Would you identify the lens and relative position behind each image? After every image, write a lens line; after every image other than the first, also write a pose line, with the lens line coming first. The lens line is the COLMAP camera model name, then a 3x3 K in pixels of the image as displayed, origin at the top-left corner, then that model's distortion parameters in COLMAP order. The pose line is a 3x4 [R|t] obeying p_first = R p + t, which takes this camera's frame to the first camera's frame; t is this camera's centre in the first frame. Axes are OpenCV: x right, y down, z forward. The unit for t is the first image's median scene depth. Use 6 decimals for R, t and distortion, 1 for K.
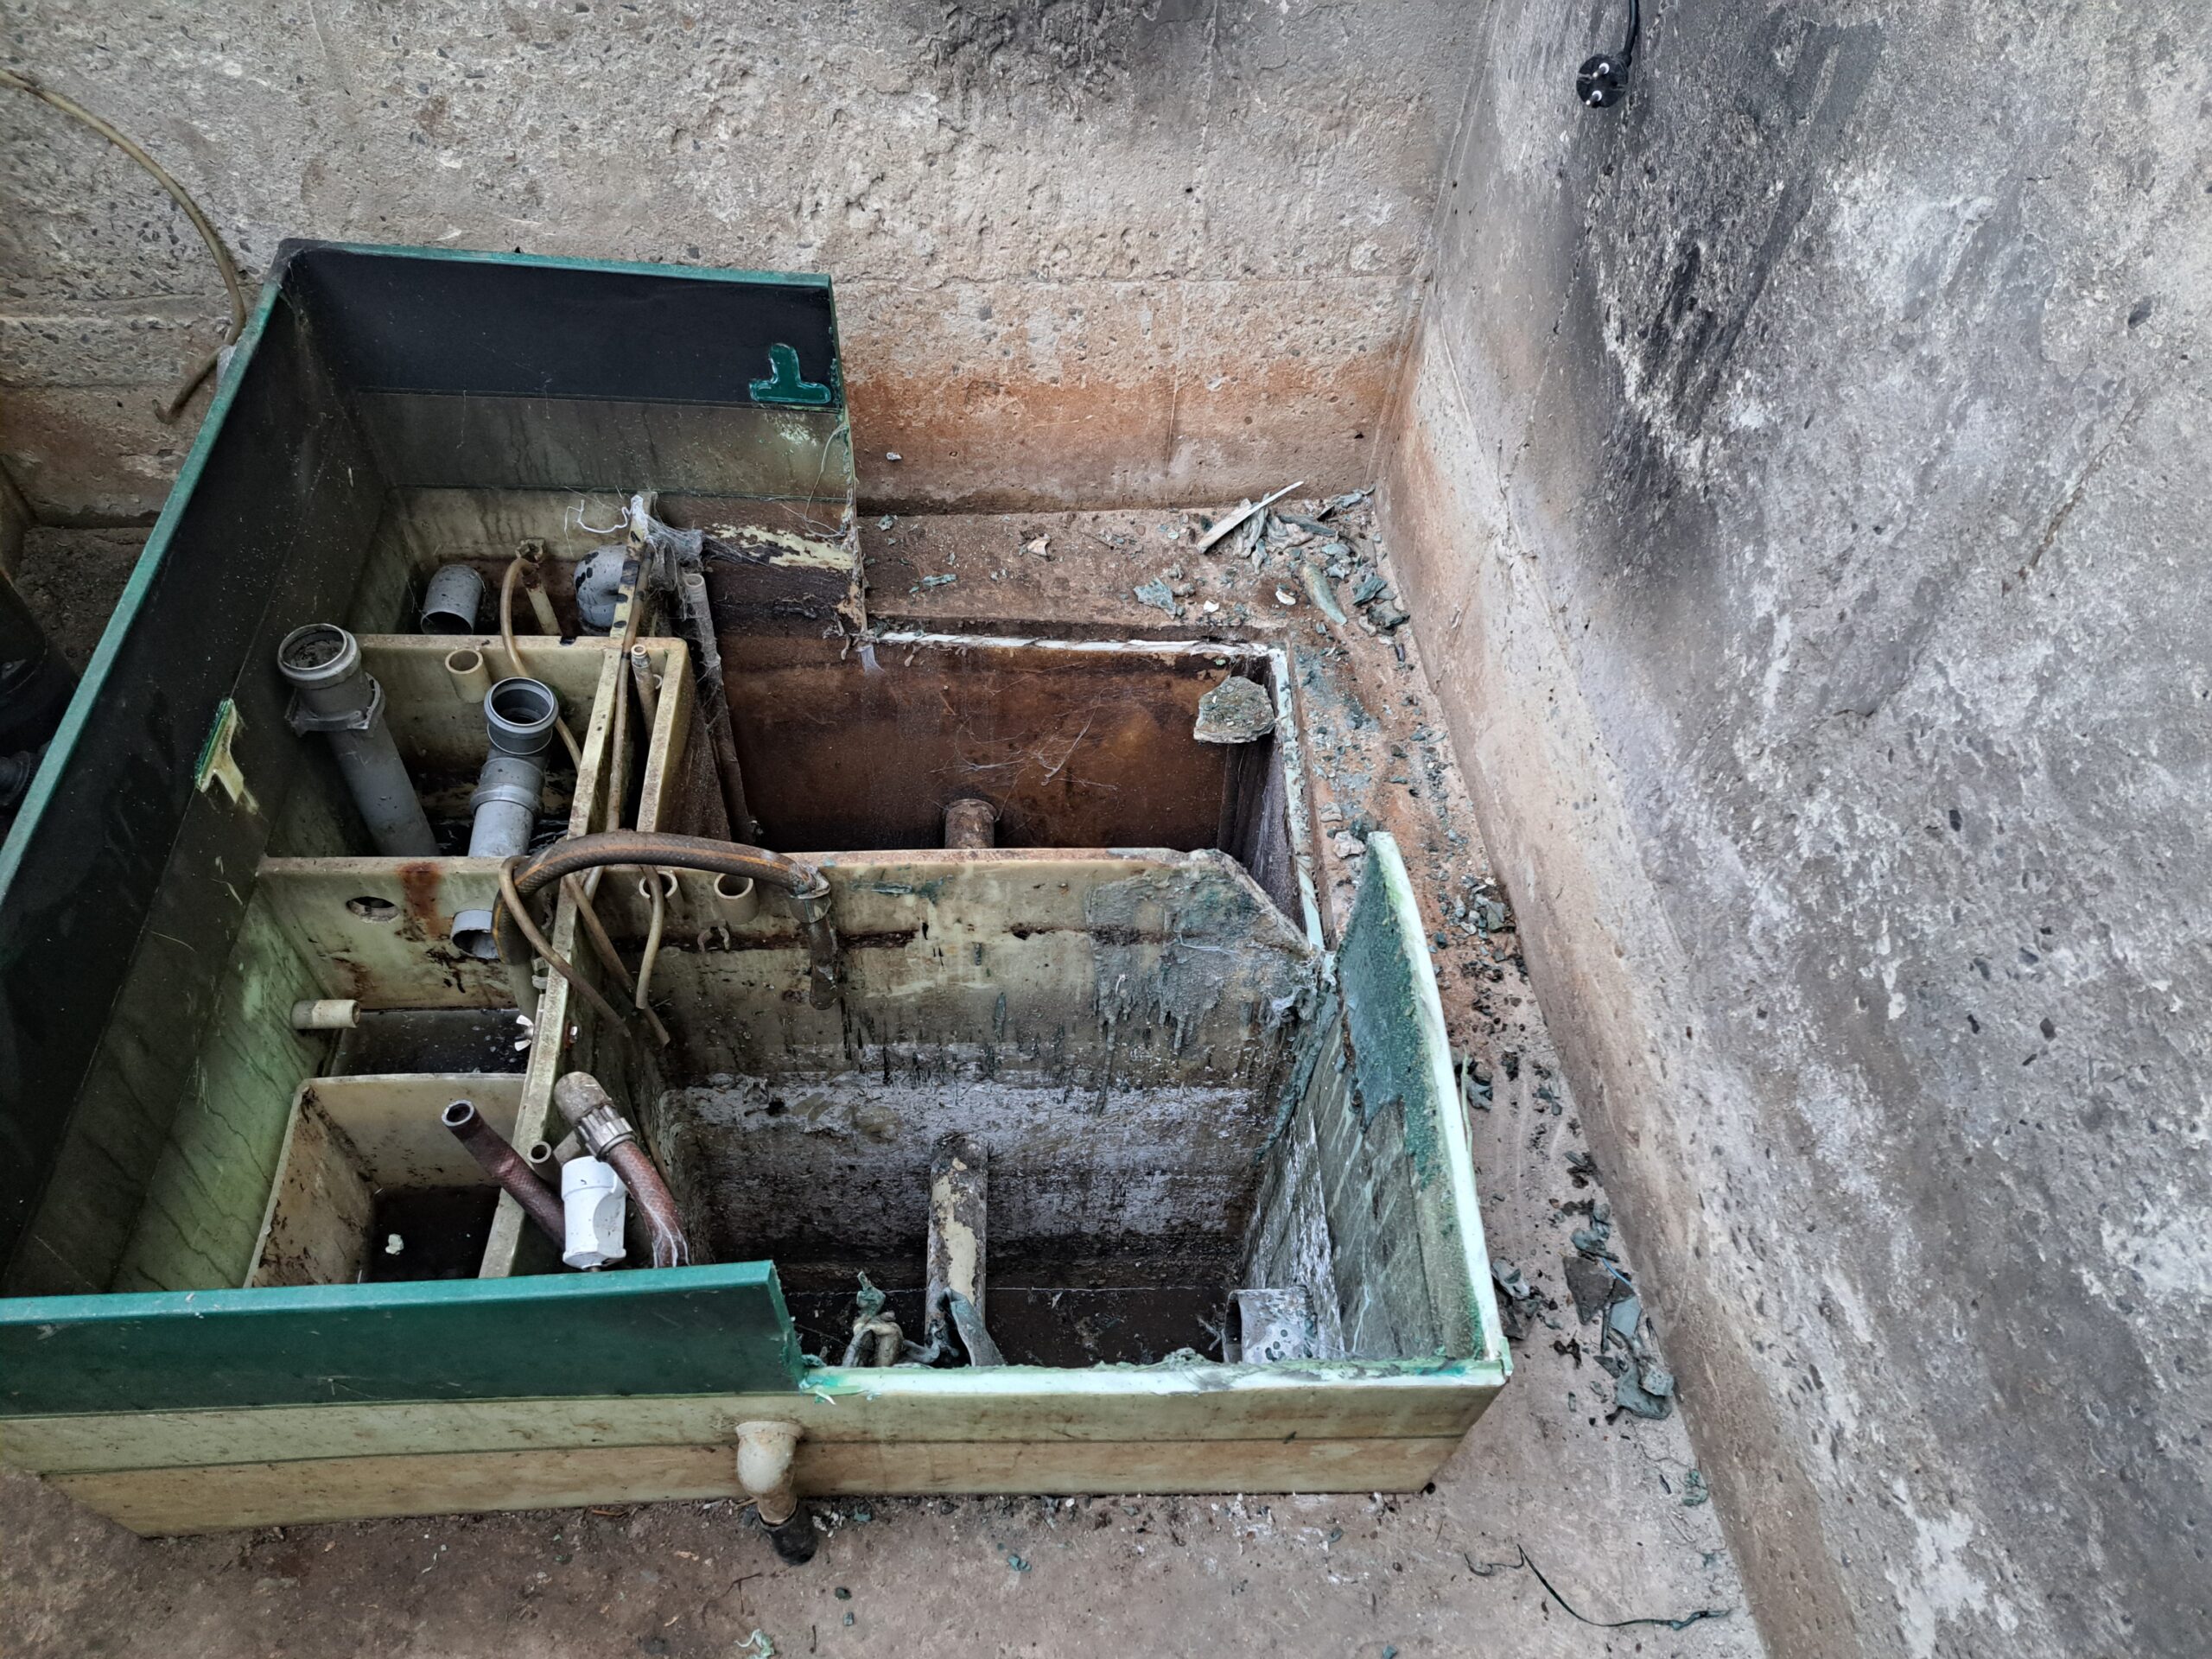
lens RADIAL K [[1514.2, 0, 1106.0], [0, 1514.2, 829.5], [0, 0, 1]] dist [0.072131, -0.051129]
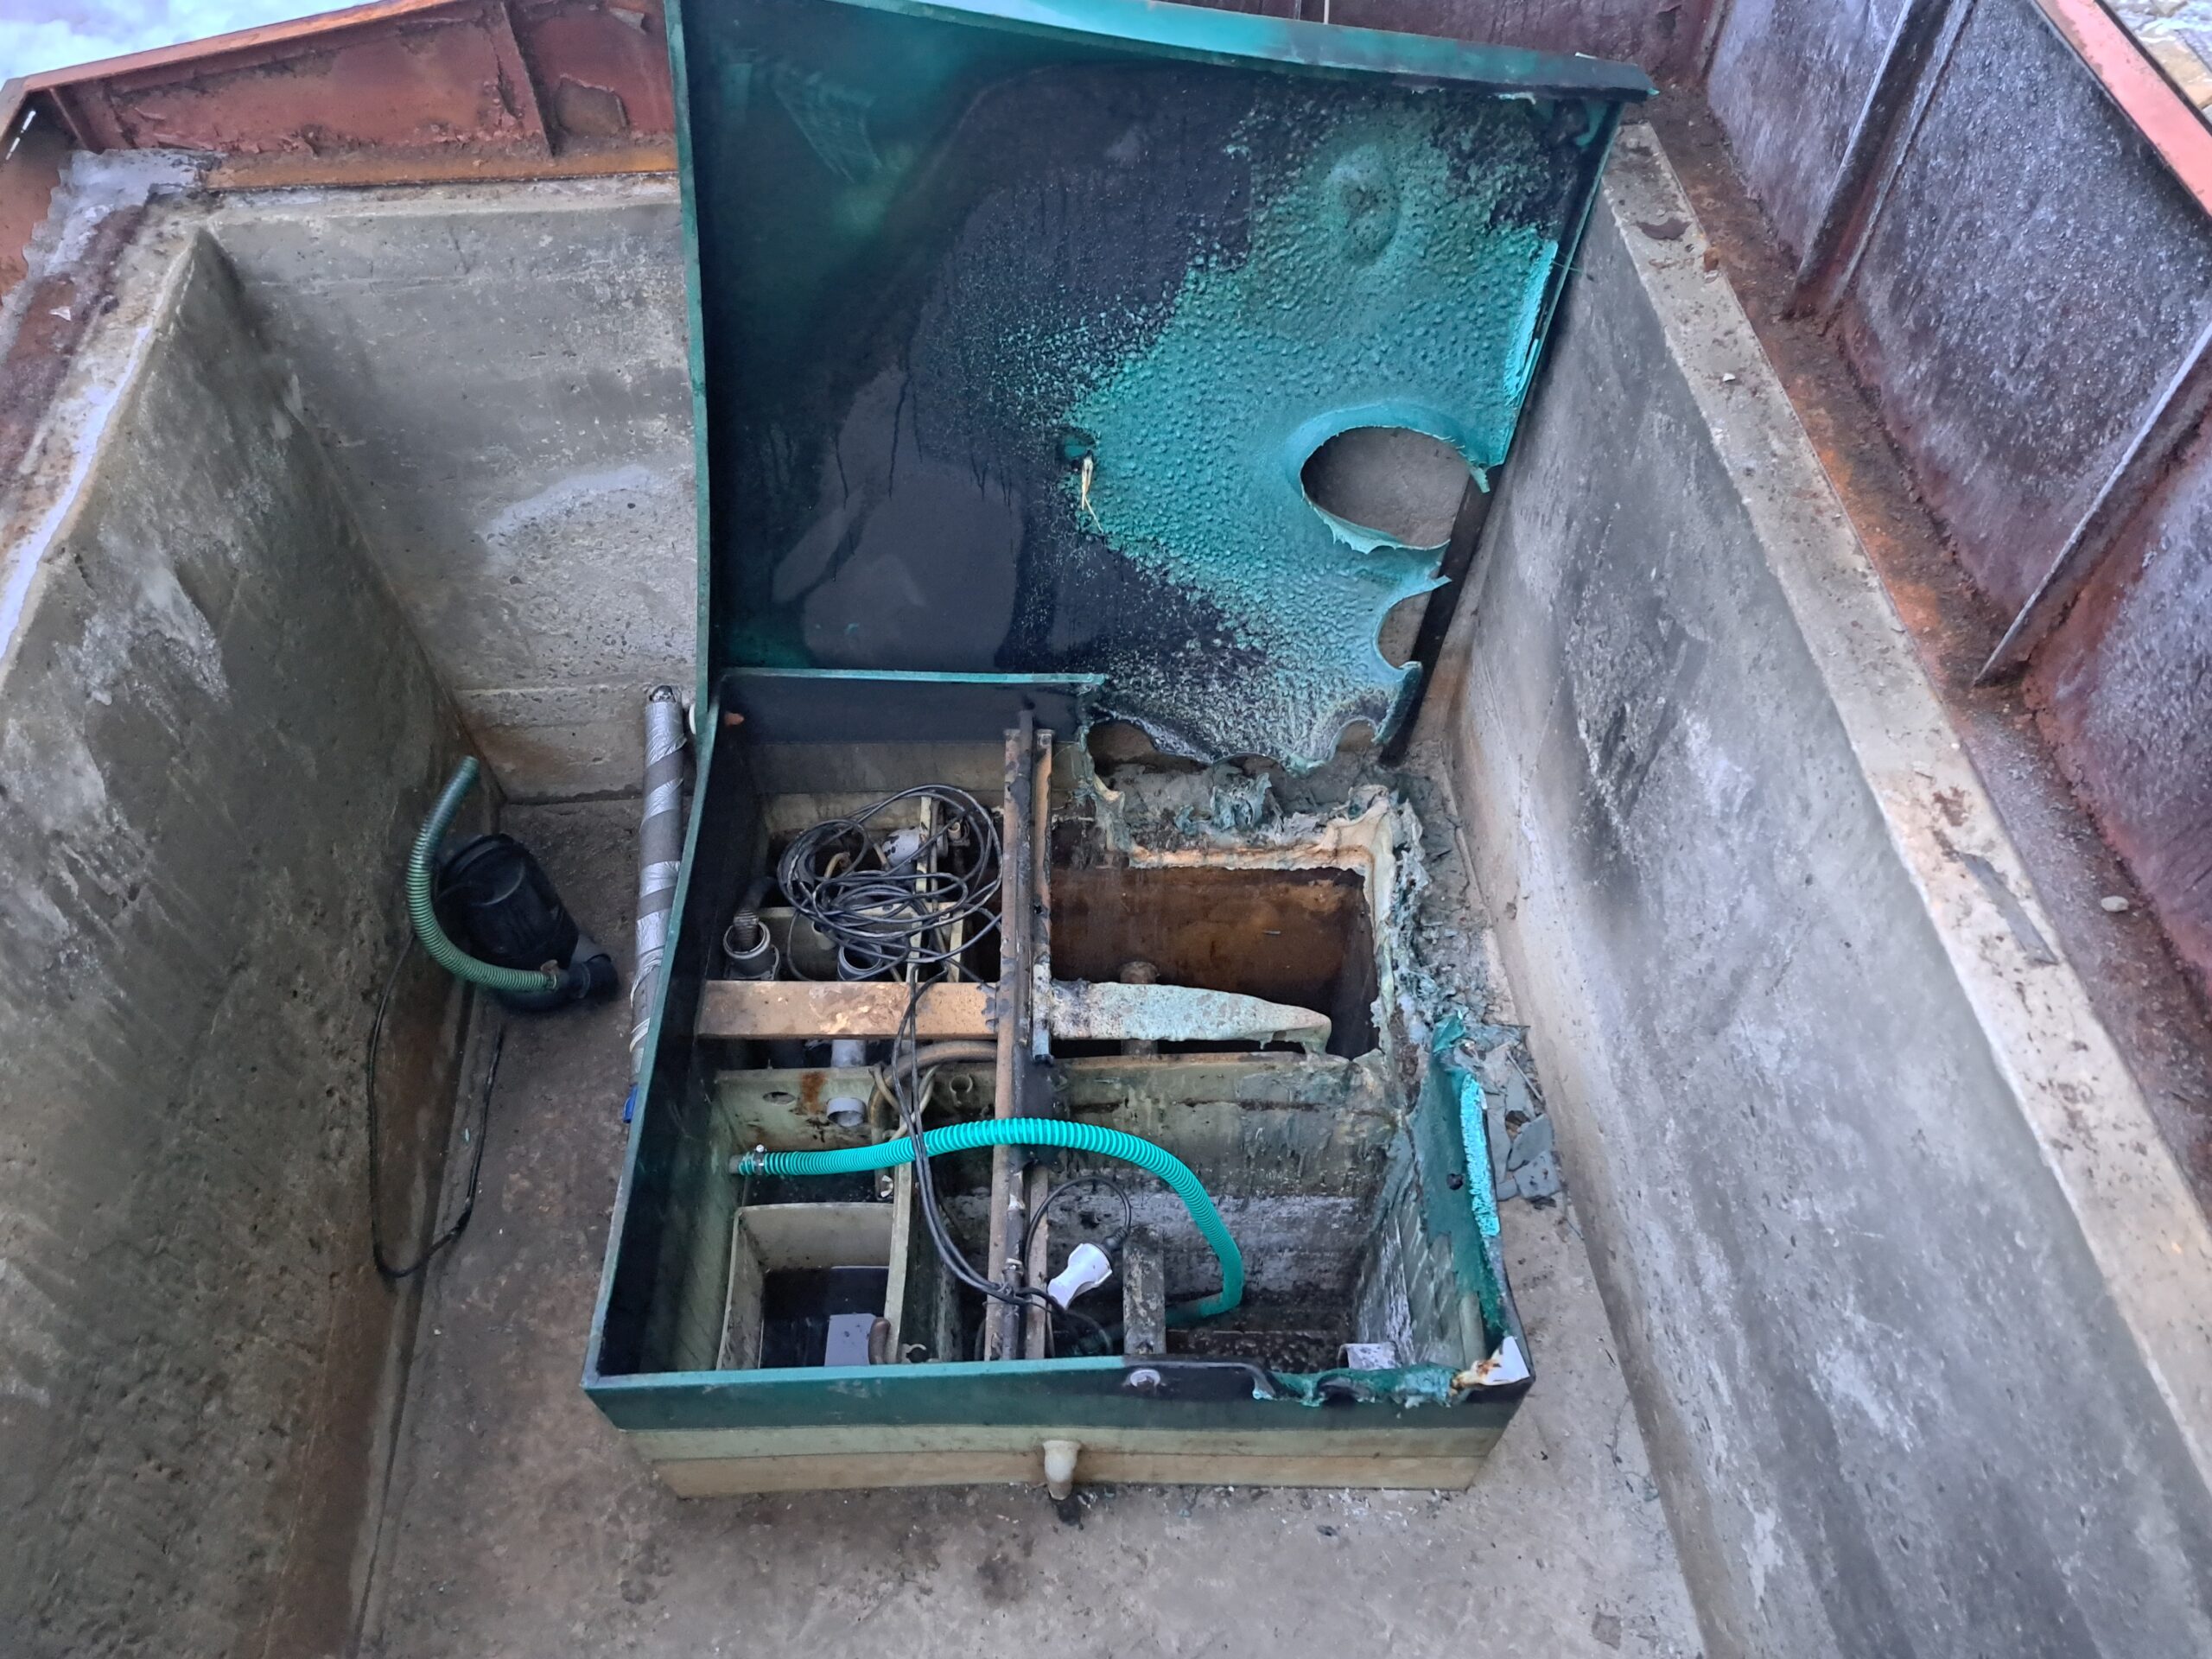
lens RADIAL K [[1519.6, 0, 1087.6], [0, 1519.6, 836.8], [0, 0, 1]] dist [0.092696, -0.083847]
pose [[0.996223, -0.016767, -0.085197, -0.026174], [0.018087, 0.999728, 0.014747, -0.214098], [0.084927, -0.016232, 0.996255, -0.479954]]
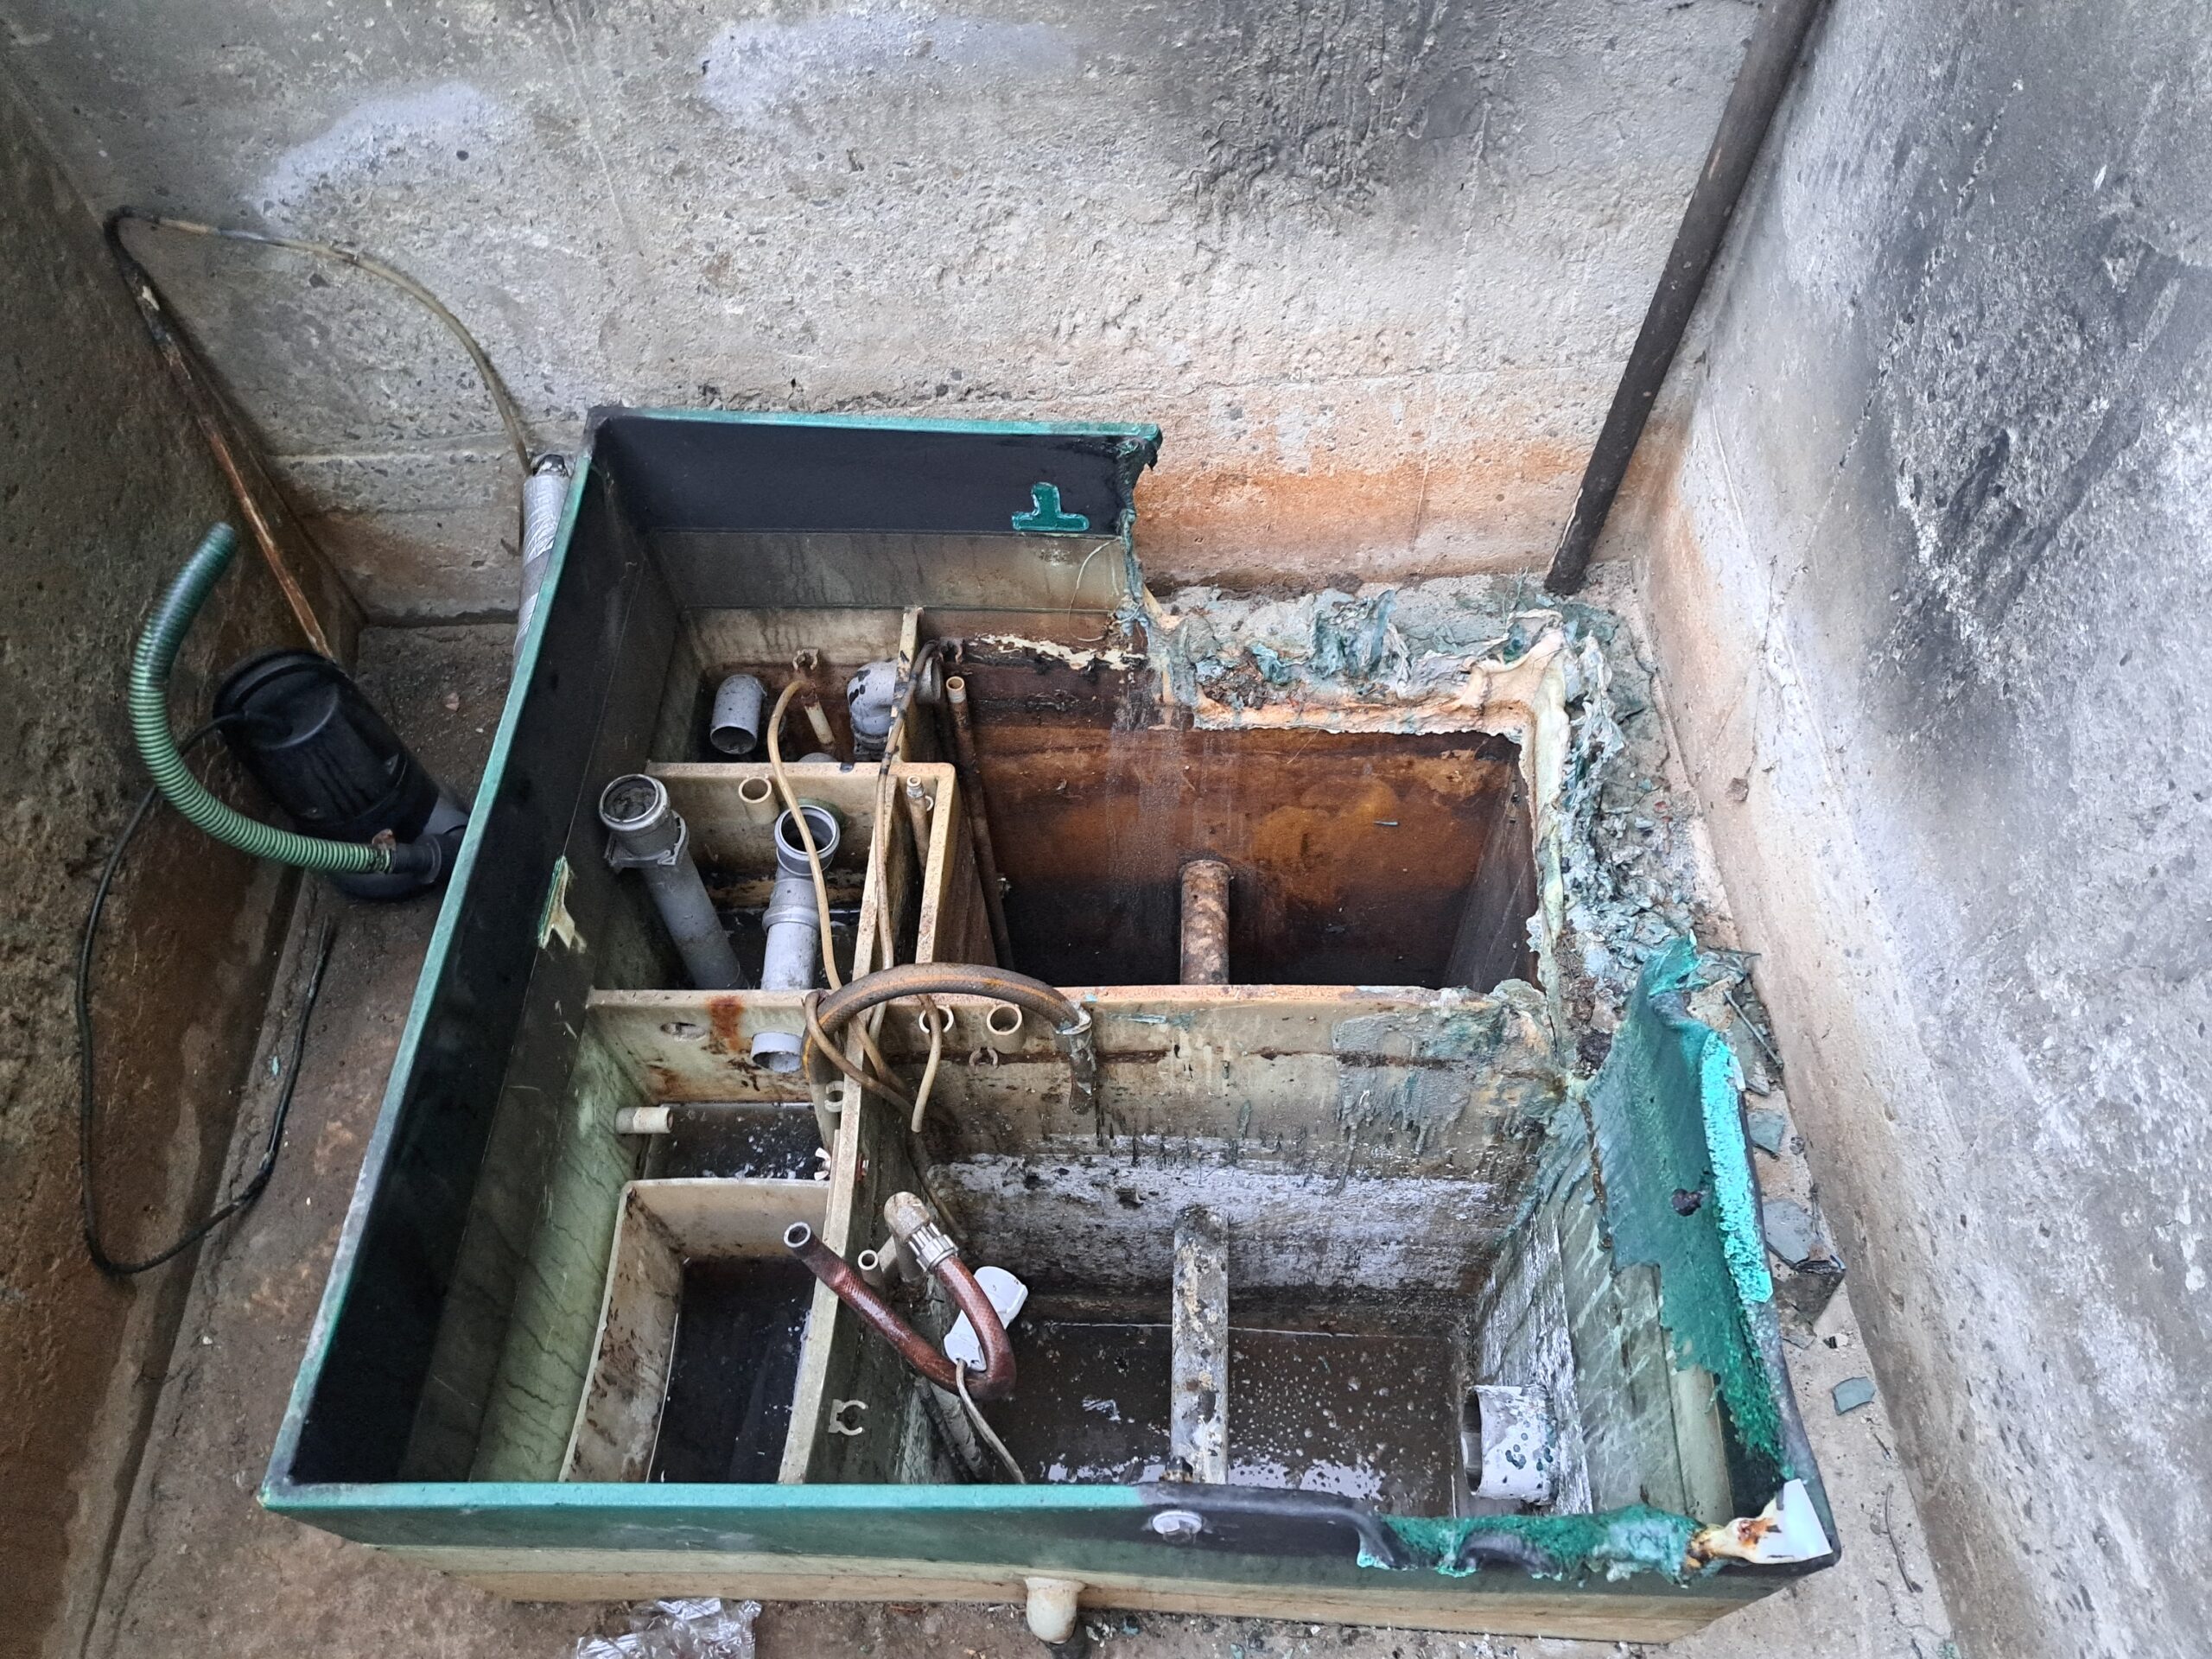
lens RADIAL K [[1524.4, 0, 1114.4], [0, 1524.4, 848.0], [0, 0, 1]] dist [0.091570, -0.083553]
pose [[0.991720, 0.012010, -0.127855, -0.029537], [-0.002053, 0.996973, 0.077726, -0.152201], [0.128401, -0.076820, 0.988743, -0.035450]]
